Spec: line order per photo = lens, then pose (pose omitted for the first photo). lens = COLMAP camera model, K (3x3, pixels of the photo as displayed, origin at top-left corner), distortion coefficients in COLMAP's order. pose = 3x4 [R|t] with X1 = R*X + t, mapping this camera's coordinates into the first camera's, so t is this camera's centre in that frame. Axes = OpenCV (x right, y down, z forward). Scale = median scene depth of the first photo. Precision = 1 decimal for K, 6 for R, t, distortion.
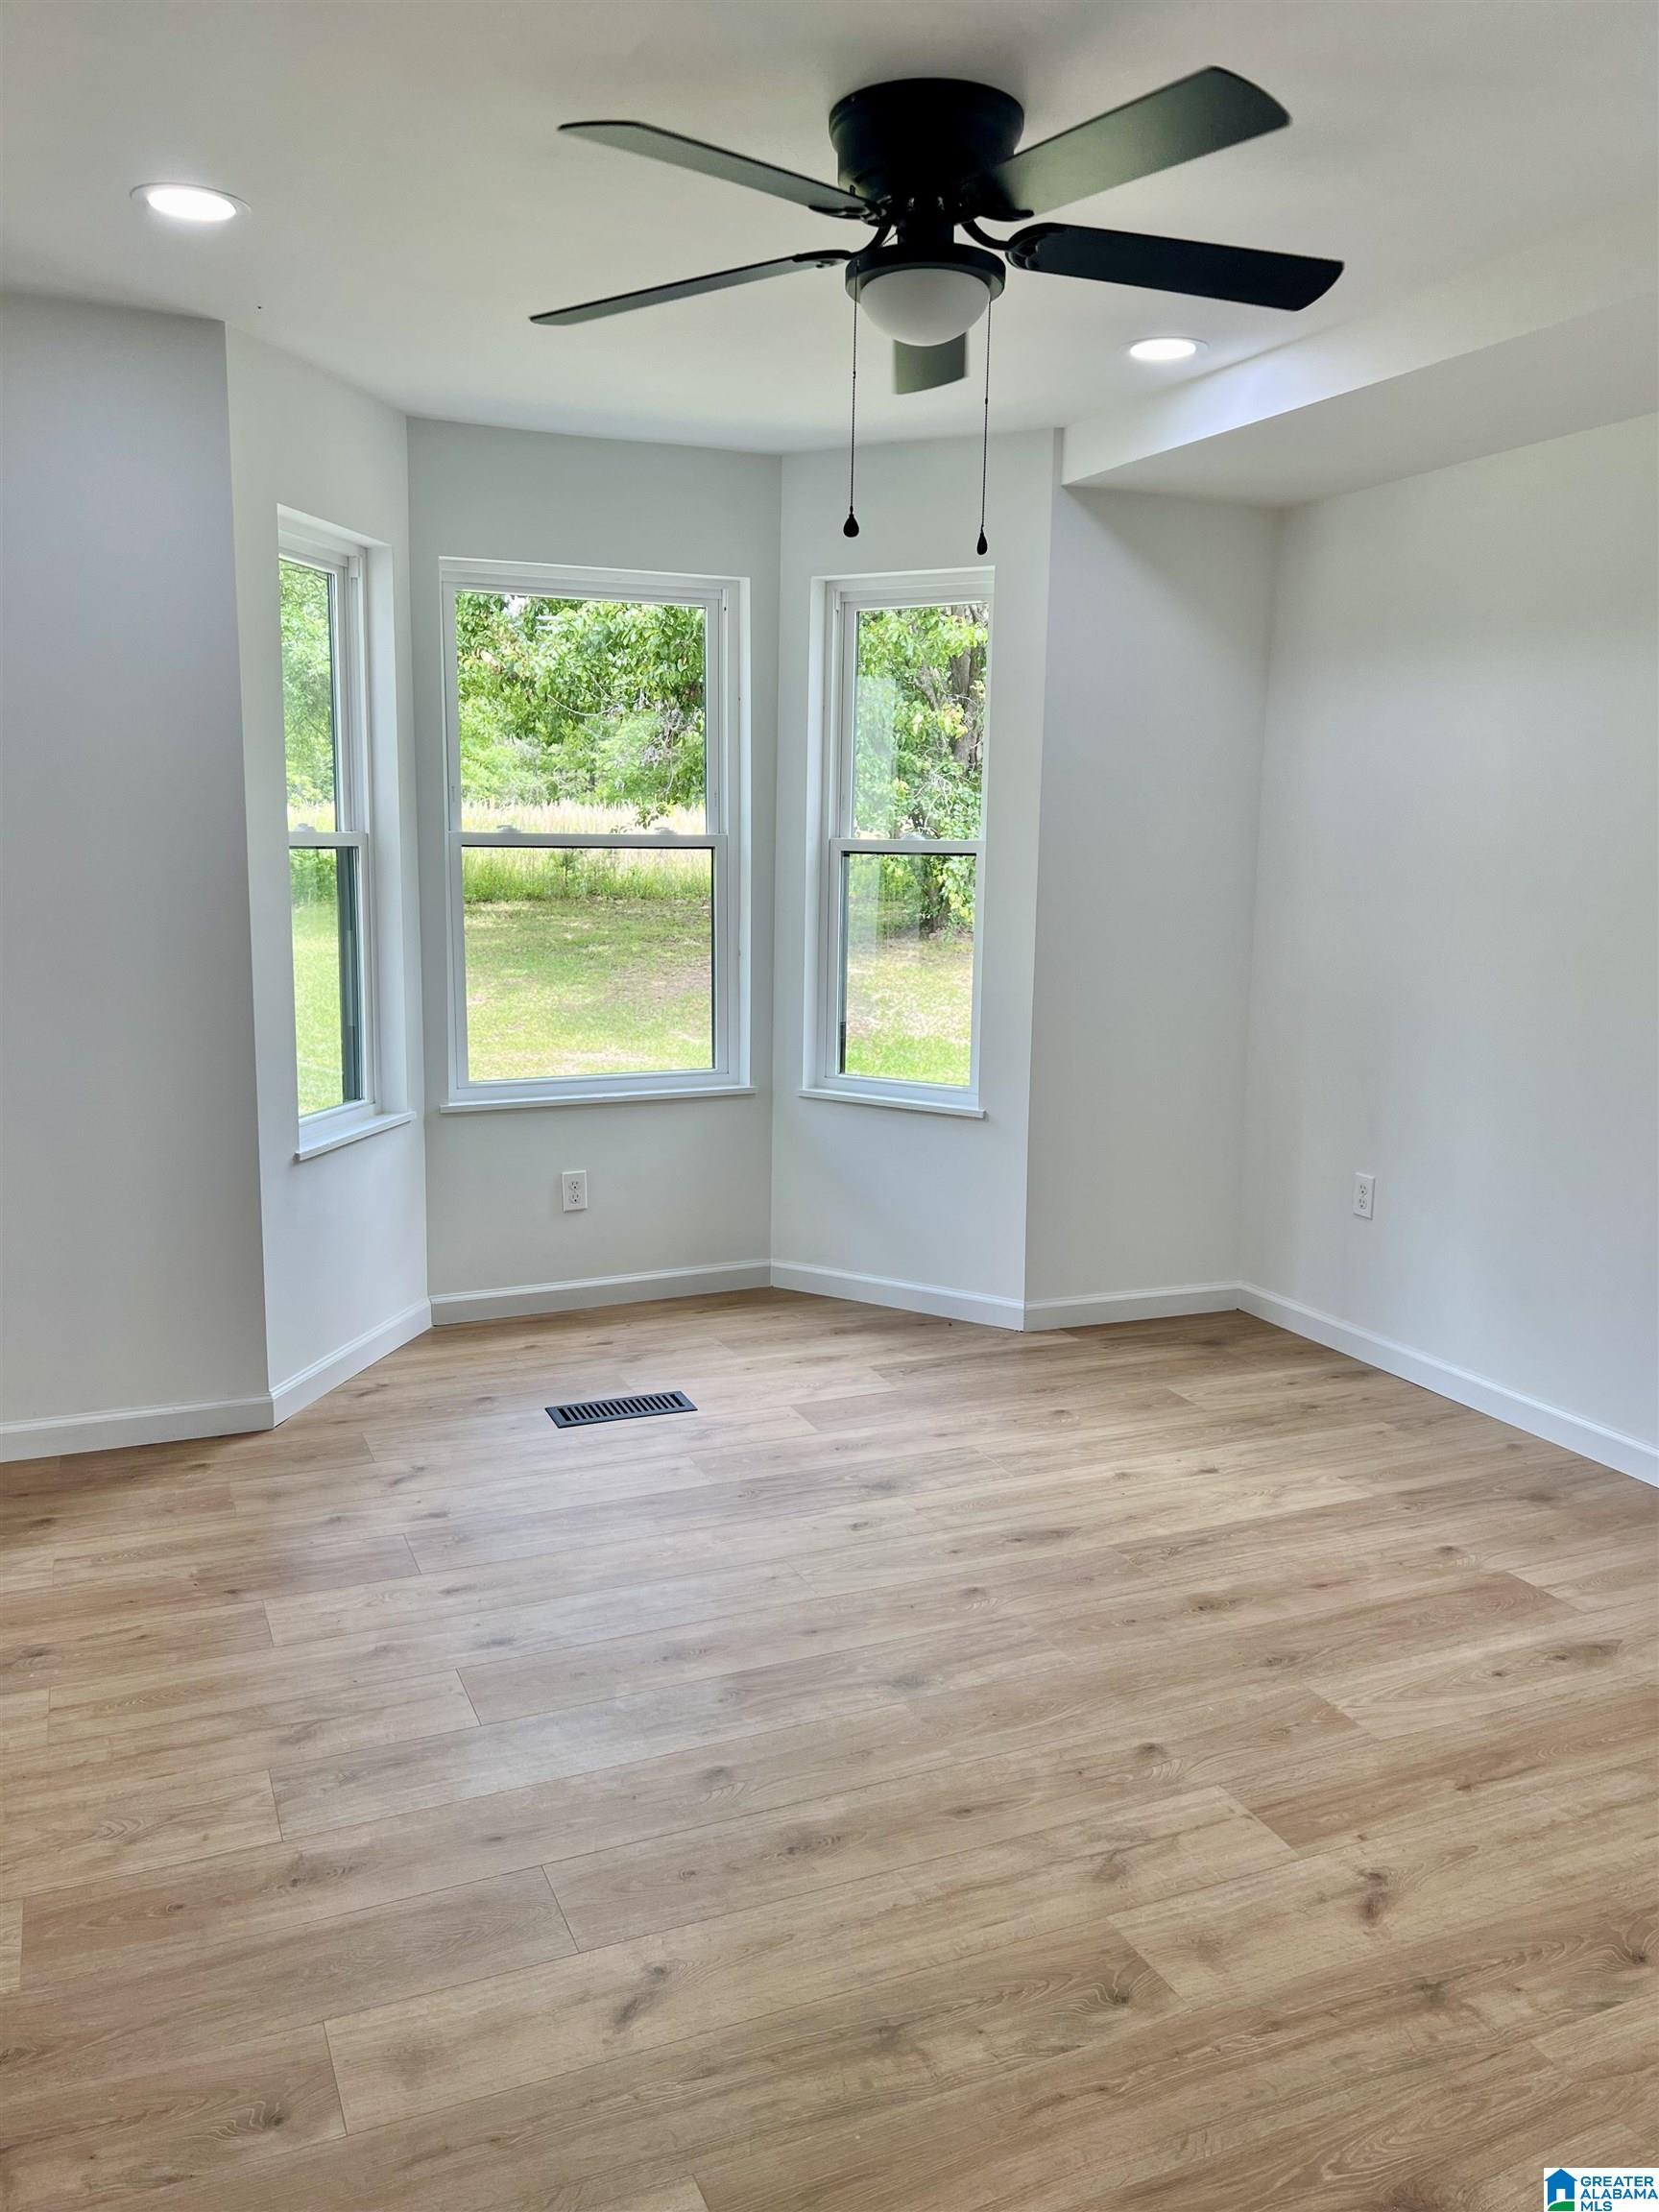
lens RADIAL K [[1683.1, 0, 841.6], [0, 1683.1, 1097.6], [0, 0, 1]] dist [0.057508, -0.031591]
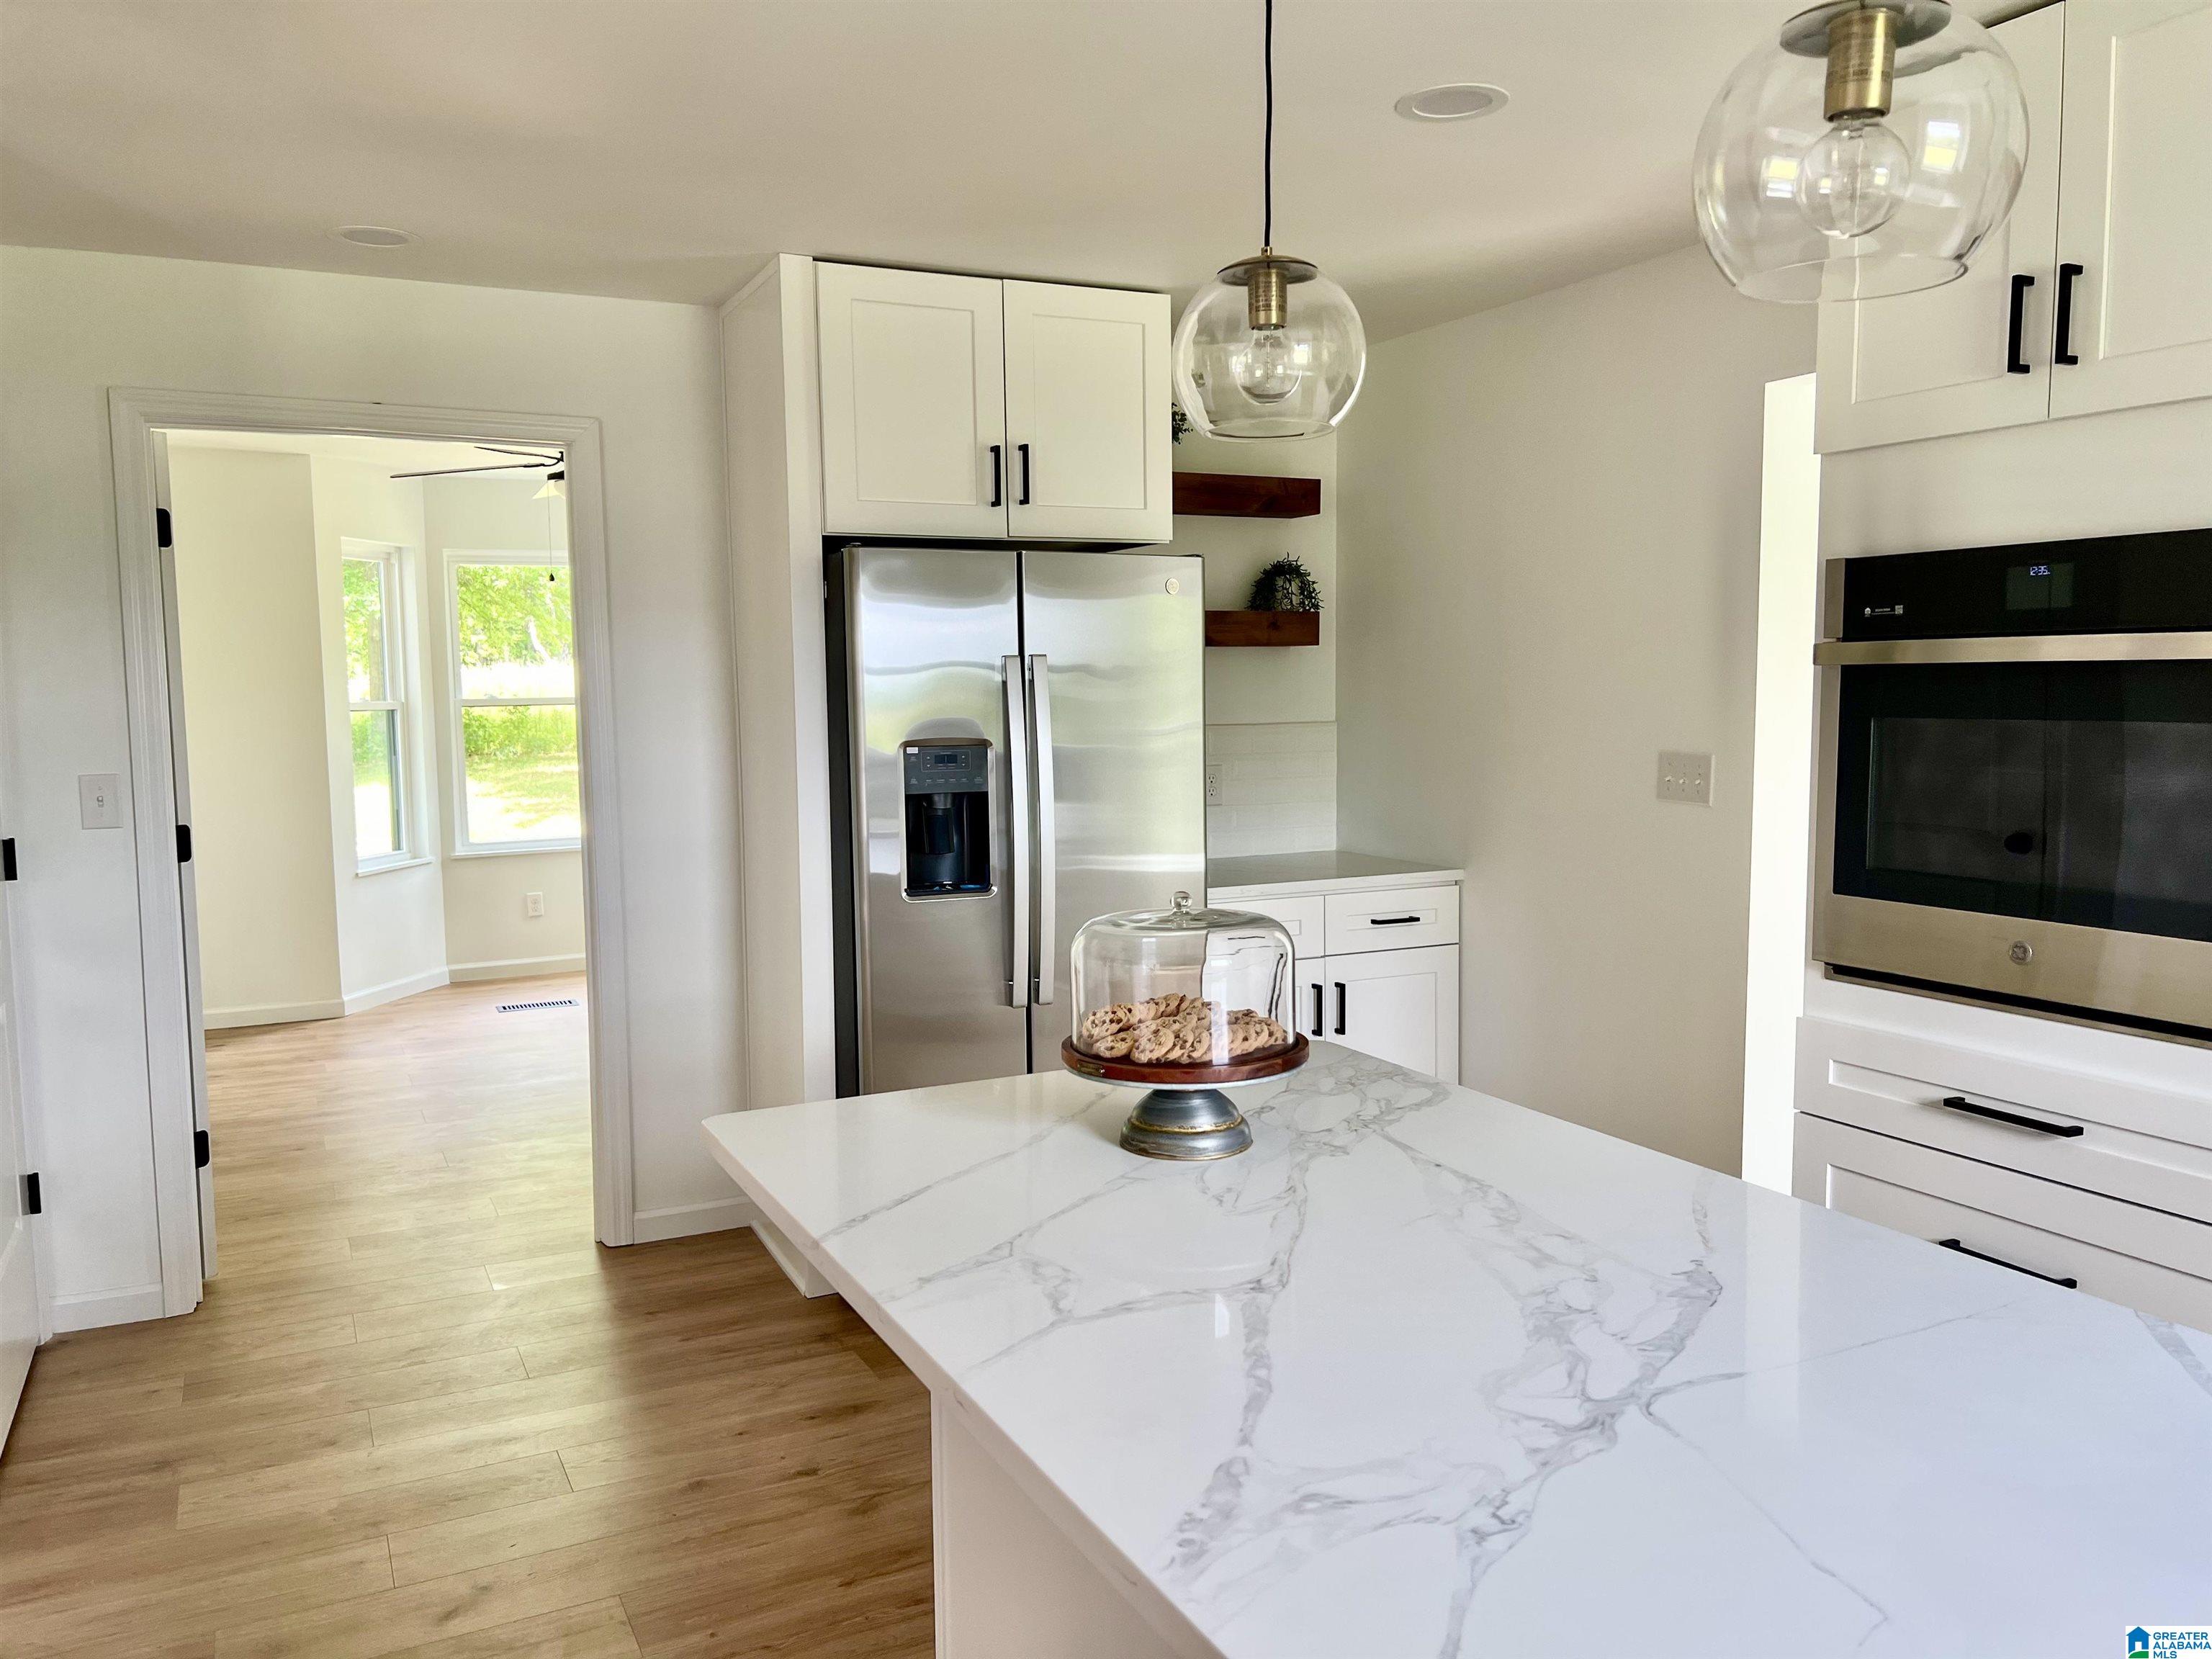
lens RADIAL K [[1683.1, 0, 1085.4], [0, 1683.1, 833.3], [0, 0, 1]] dist [0.057508, -0.031591]
pose [[0.998946, -0.030612, 0.034214, 0.397981], [0.032697, 0.997533, -0.062126, 0.125833], [-0.032228, 0.063179, 0.997482, -0.856906]]
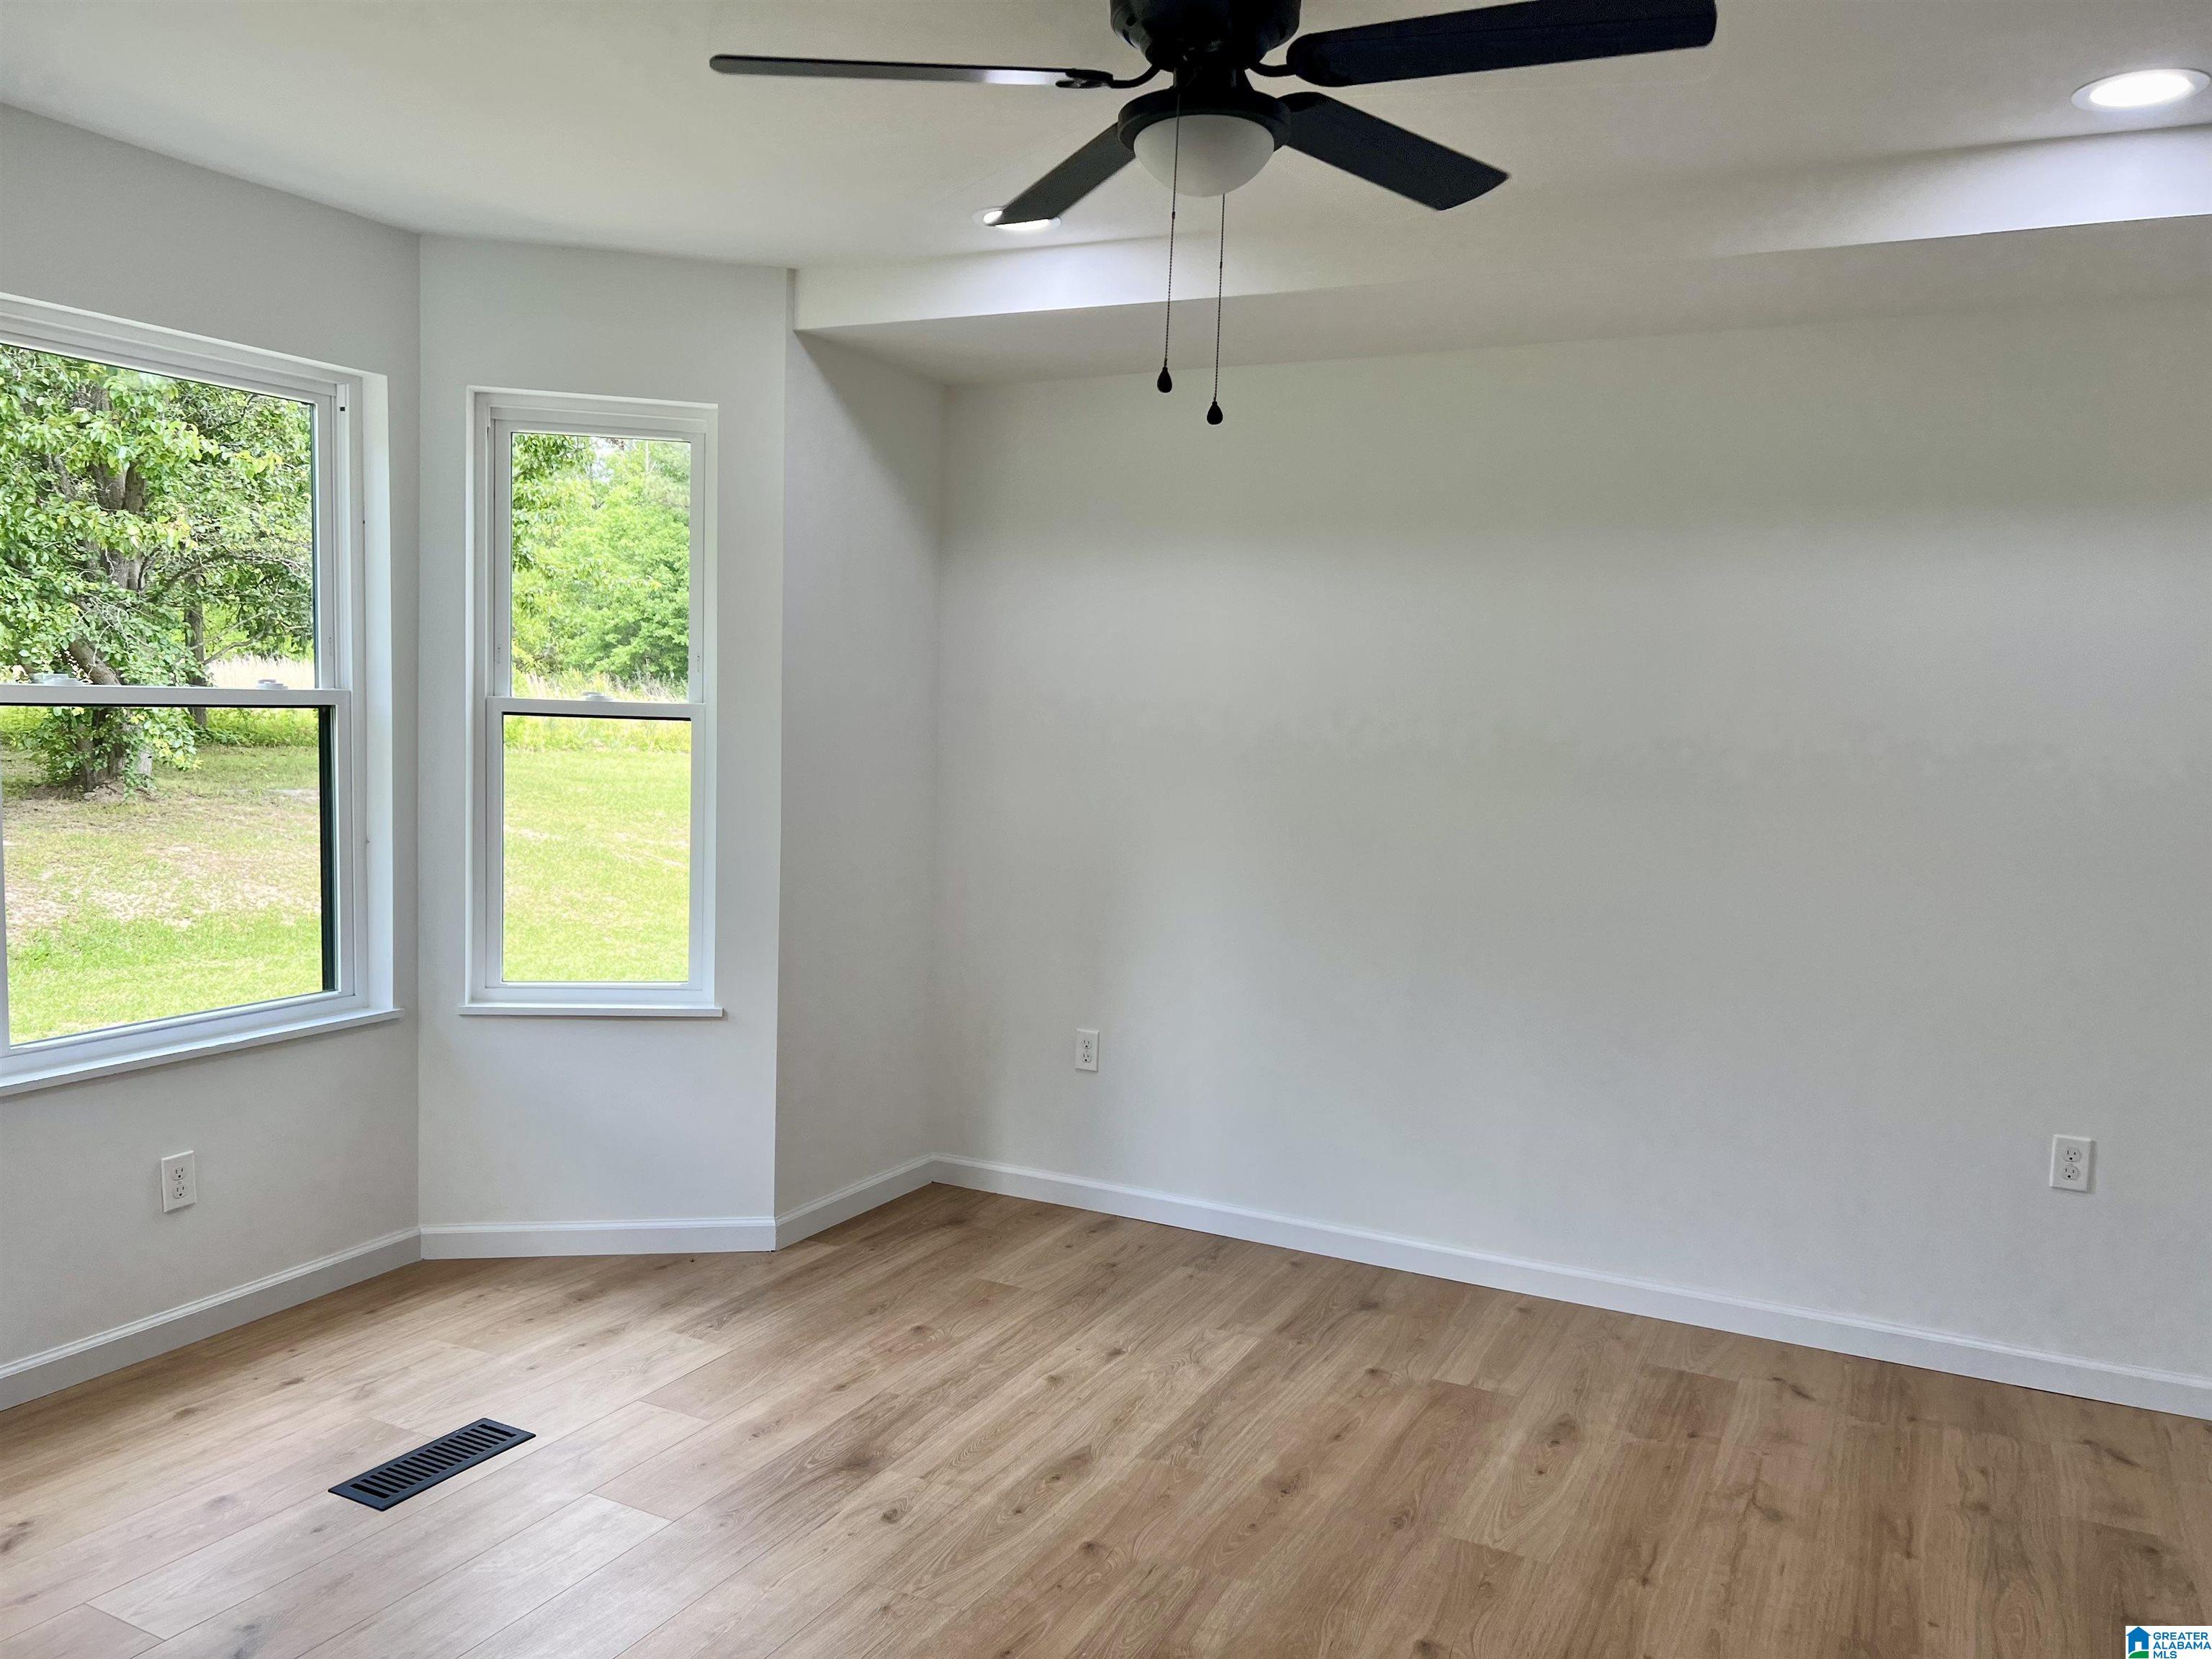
lens RADIAL K [[1683.1, 0, 1105.2], [0, 1683.1, 837.2], [0, 0, 1]] dist [0.057508, -0.031591]
pose [[0.771218, -0.042557, 0.635147, -0.358777], [0.080552, 0.996266, -0.031056, -0.042115], [-0.631454, 0.075114, 0.771766, 0.205176]]
